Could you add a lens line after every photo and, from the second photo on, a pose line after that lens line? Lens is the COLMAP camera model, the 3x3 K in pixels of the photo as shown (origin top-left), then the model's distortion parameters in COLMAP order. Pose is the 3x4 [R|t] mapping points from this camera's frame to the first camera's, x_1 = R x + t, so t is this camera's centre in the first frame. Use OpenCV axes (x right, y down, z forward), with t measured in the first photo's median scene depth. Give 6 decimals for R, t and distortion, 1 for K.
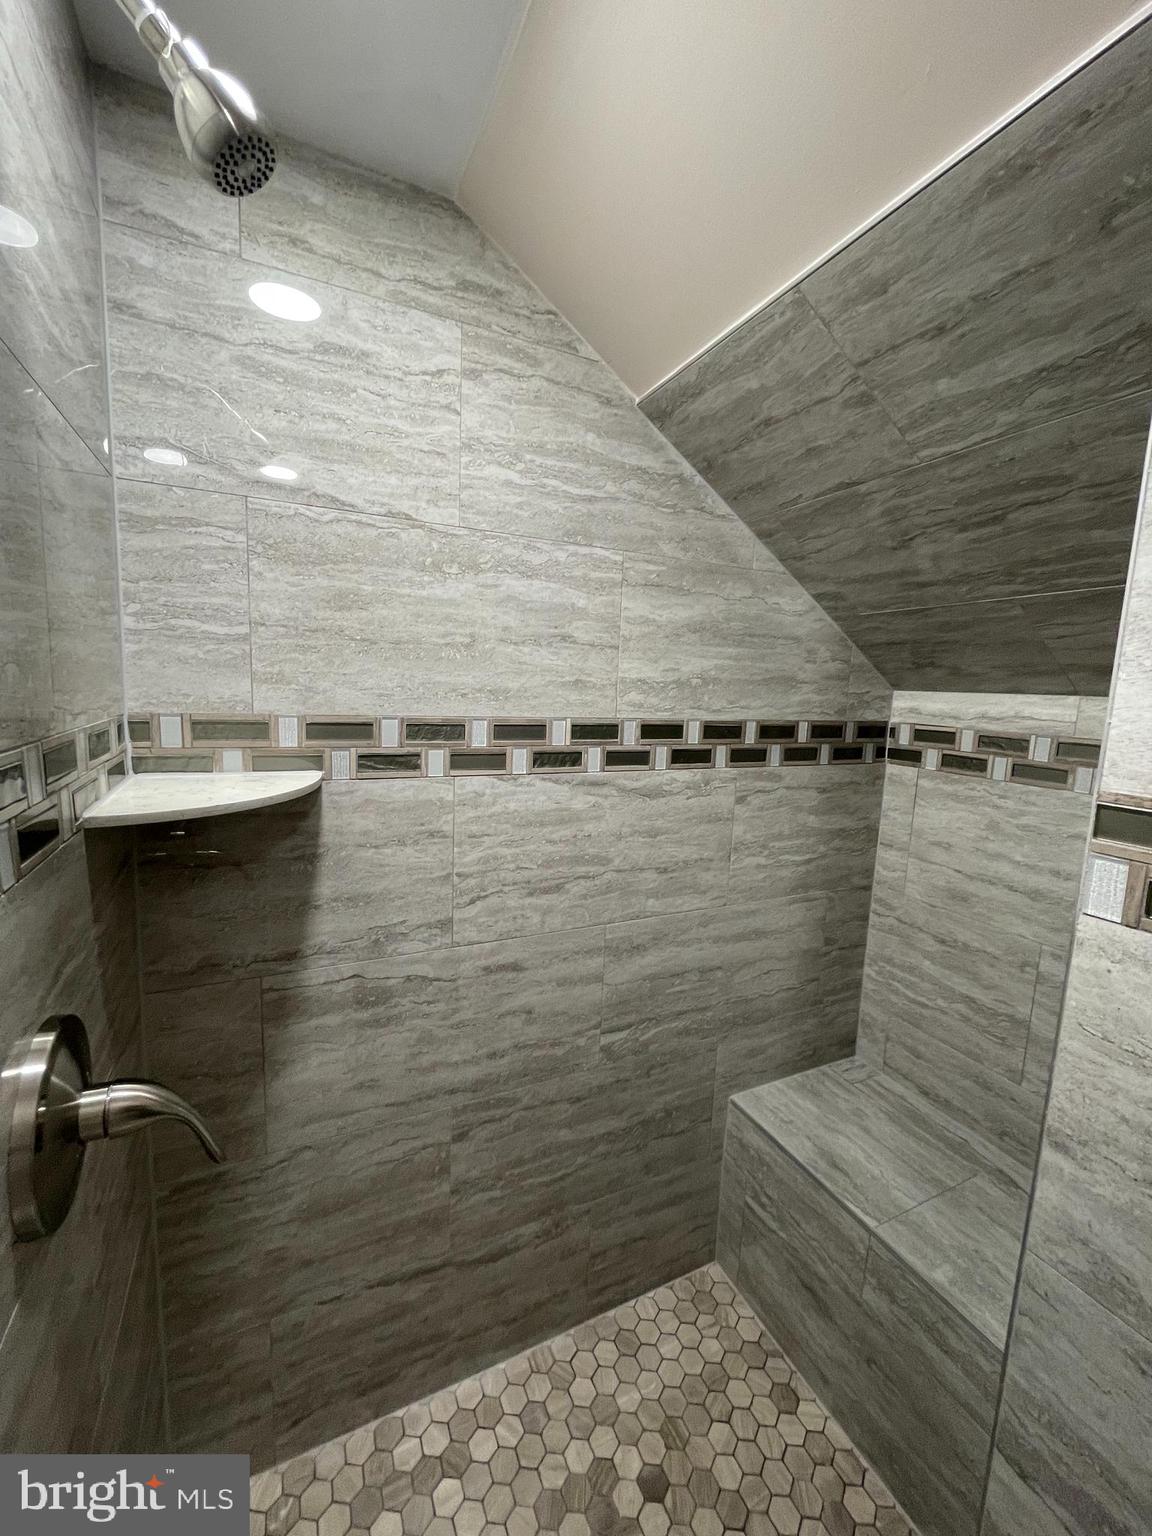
lens RADIAL K [[622.6, 0, 579.5], [0, 622.6, 767.4], [0, 0, 1]] dist [-0.001791, -0.000395]
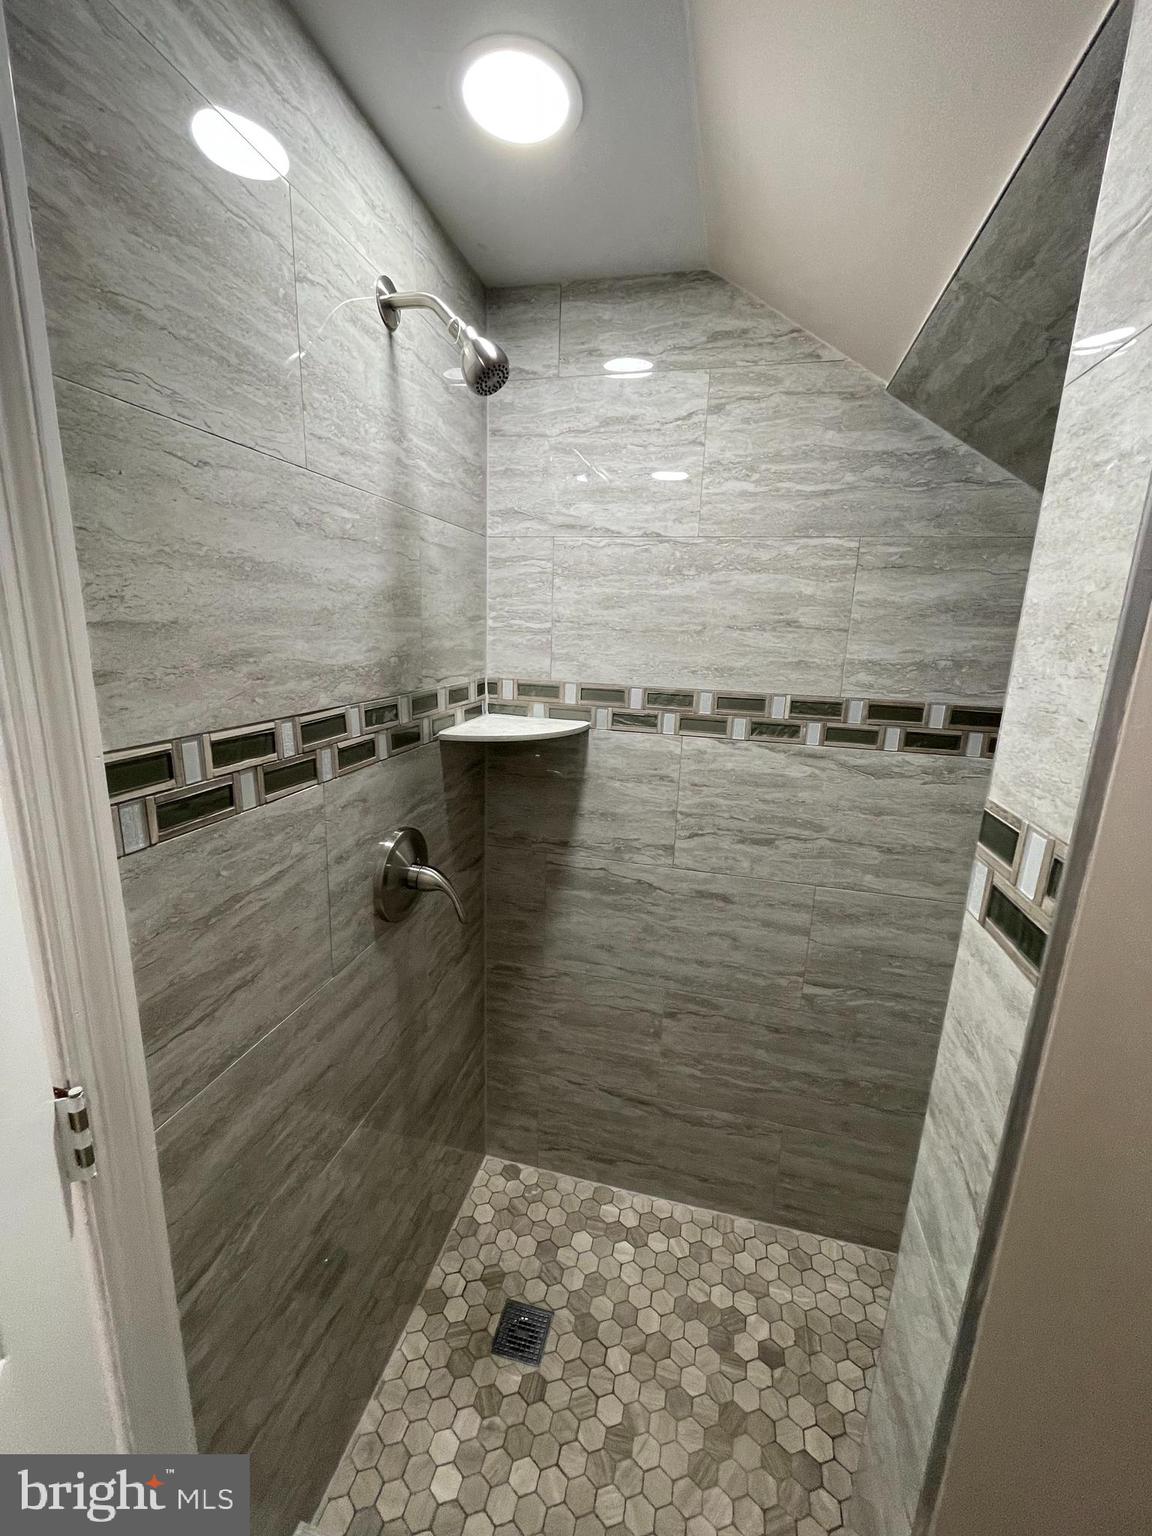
lens RADIAL K [[622.6, 0, 574.7], [0, 622.6, 769.0], [0, 0, 1]] dist [-0.001791, -0.000395]
pose [[0.765817, 0.133416, -0.629066, 0.439576], [-0.090612, 0.990869, 0.099840, -0.024929], [0.636643, -0.019458, 0.770914, -0.123674]]
